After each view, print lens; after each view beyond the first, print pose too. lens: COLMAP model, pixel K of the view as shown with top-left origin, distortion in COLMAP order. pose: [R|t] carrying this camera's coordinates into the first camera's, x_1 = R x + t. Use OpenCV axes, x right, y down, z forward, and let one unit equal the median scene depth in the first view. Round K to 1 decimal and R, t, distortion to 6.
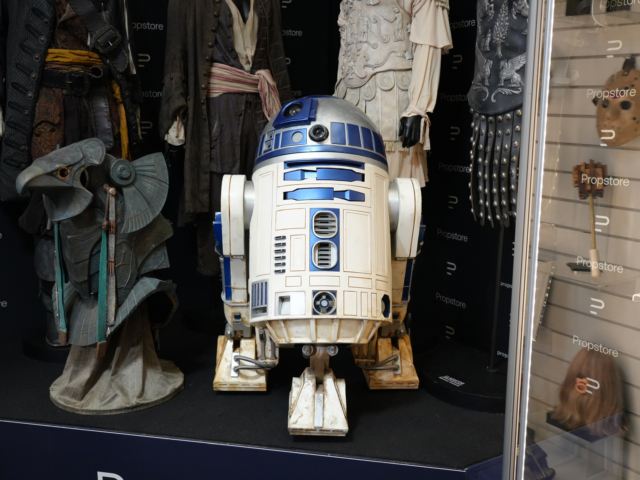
lens RADIAL K [[657.5, 0, 320.0], [0, 657.5, 240.0], [0, 0, 1]] dist [0.007909, 0.000572]
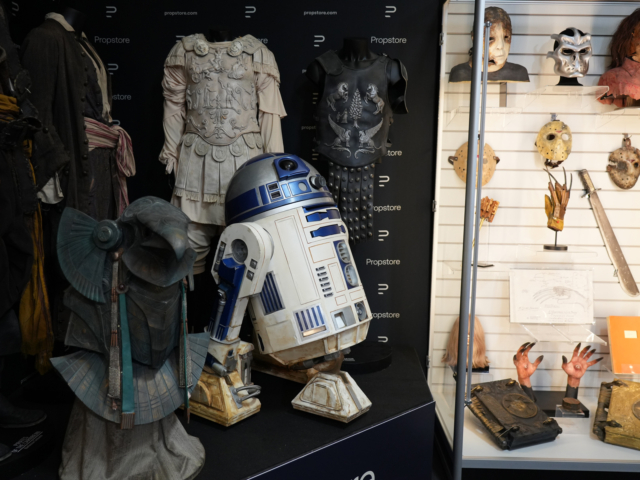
lens RADIAL K [[571.7, 0, 320.0], [0, 571.7, 240.0], [0, 0, 1]] dist [-0.008408, 0.001973]
pose [[0.623015, -0.109425, 0.774518, -0.746106], [0.152265, 0.988191, 0.017133, -0.062619], [-0.767247, 0.107258, 0.632320, 0.270453]]
